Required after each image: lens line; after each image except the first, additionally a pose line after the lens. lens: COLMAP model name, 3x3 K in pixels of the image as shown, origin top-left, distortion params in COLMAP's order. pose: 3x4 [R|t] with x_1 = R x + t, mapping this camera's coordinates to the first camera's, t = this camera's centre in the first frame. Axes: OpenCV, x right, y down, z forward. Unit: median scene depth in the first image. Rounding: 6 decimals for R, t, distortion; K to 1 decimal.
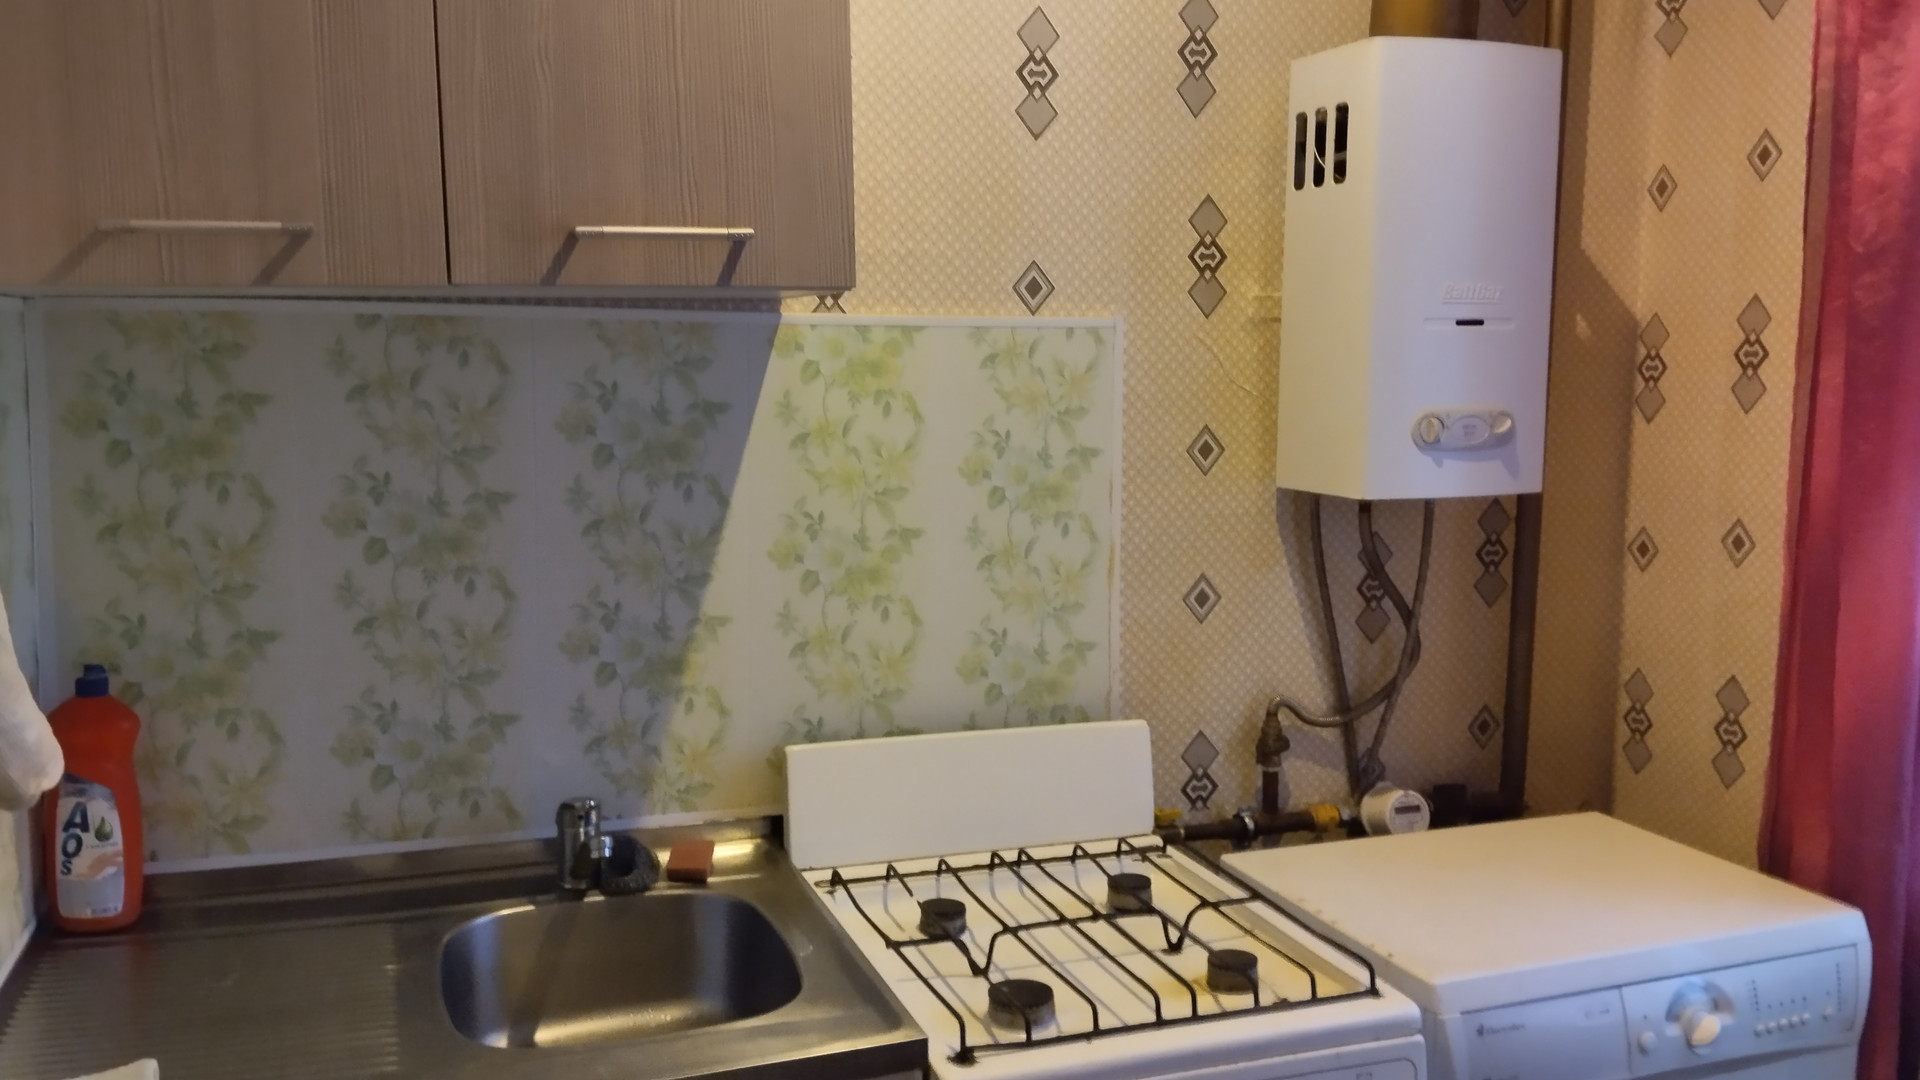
lens RADIAL K [[1588.5, 0, 966.4], [0, 1588.5, 537.3], [0, 0, 1]] dist [0.091789, -0.177812]
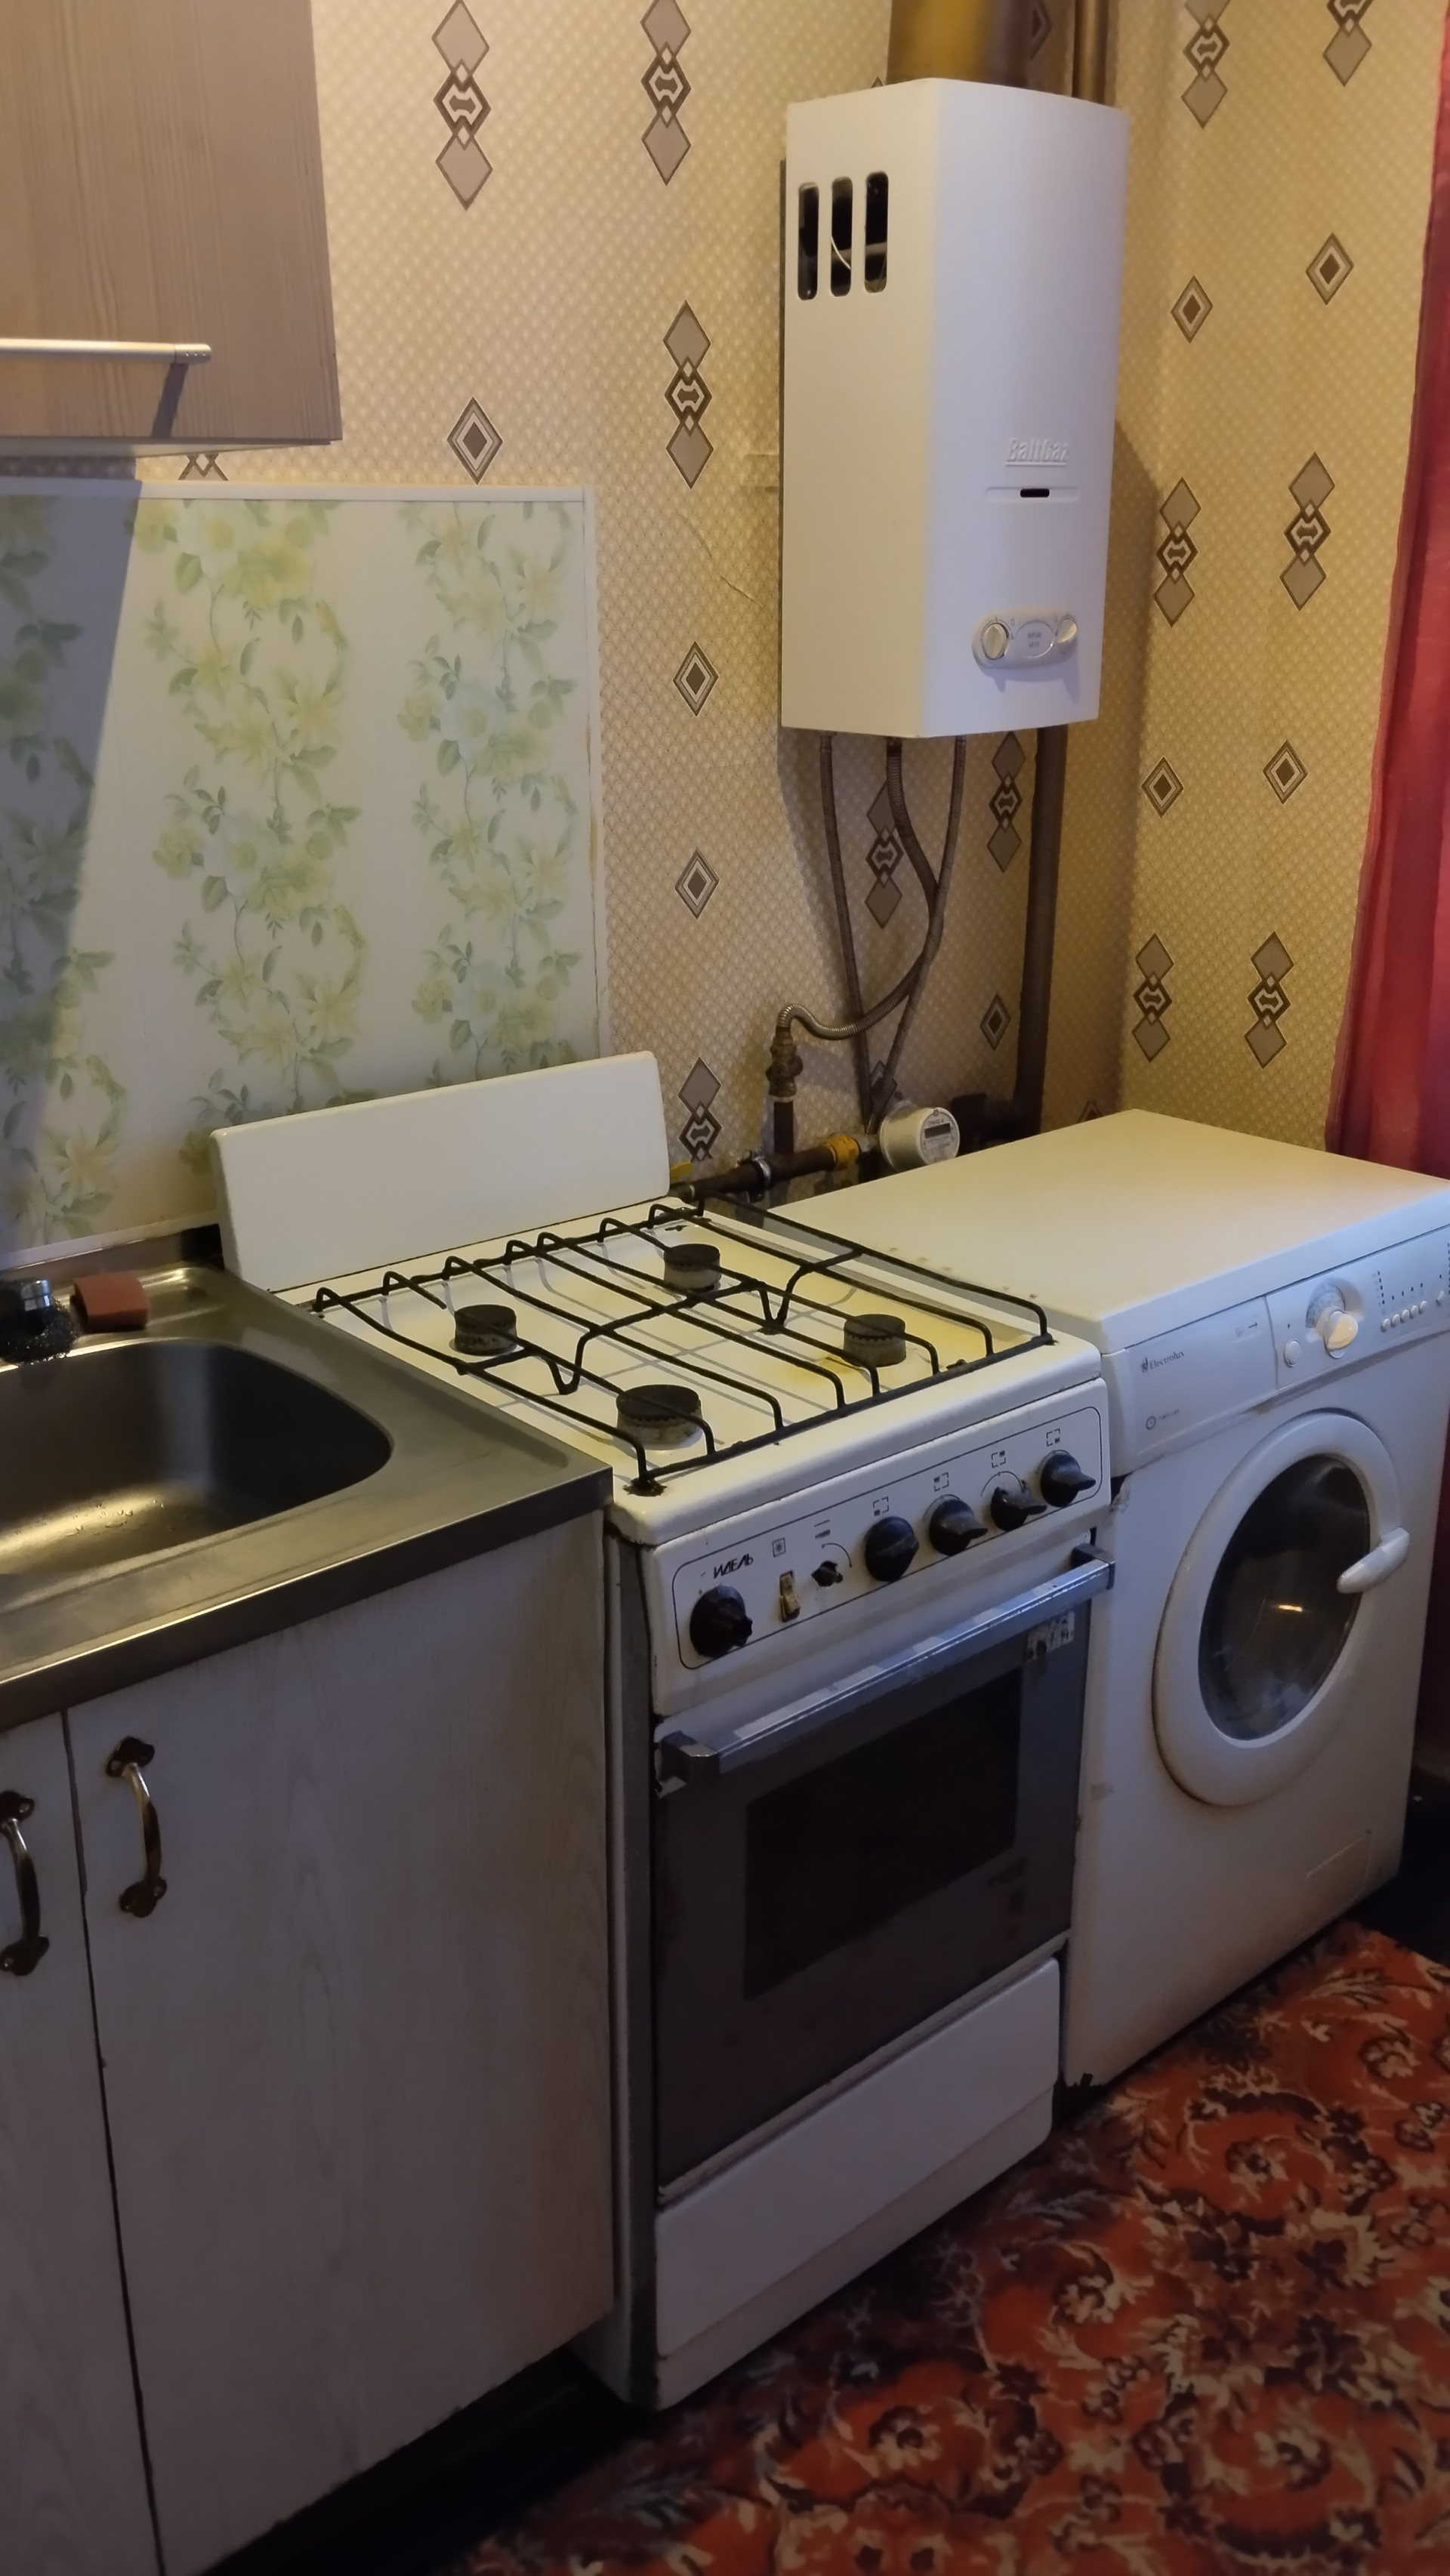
lens RADIAL K [[2131.6, 0, 716.0], [0, 2131.6, 1305.1], [0, 0, 1]] dist [0.091789, -0.177812]
pose [[0.932998, -0.131310, 0.335071, -0.221439], [0.052419, 0.970714, 0.234450, -0.005459], [-0.356044, -0.201177, 0.912557, 0.029486]]
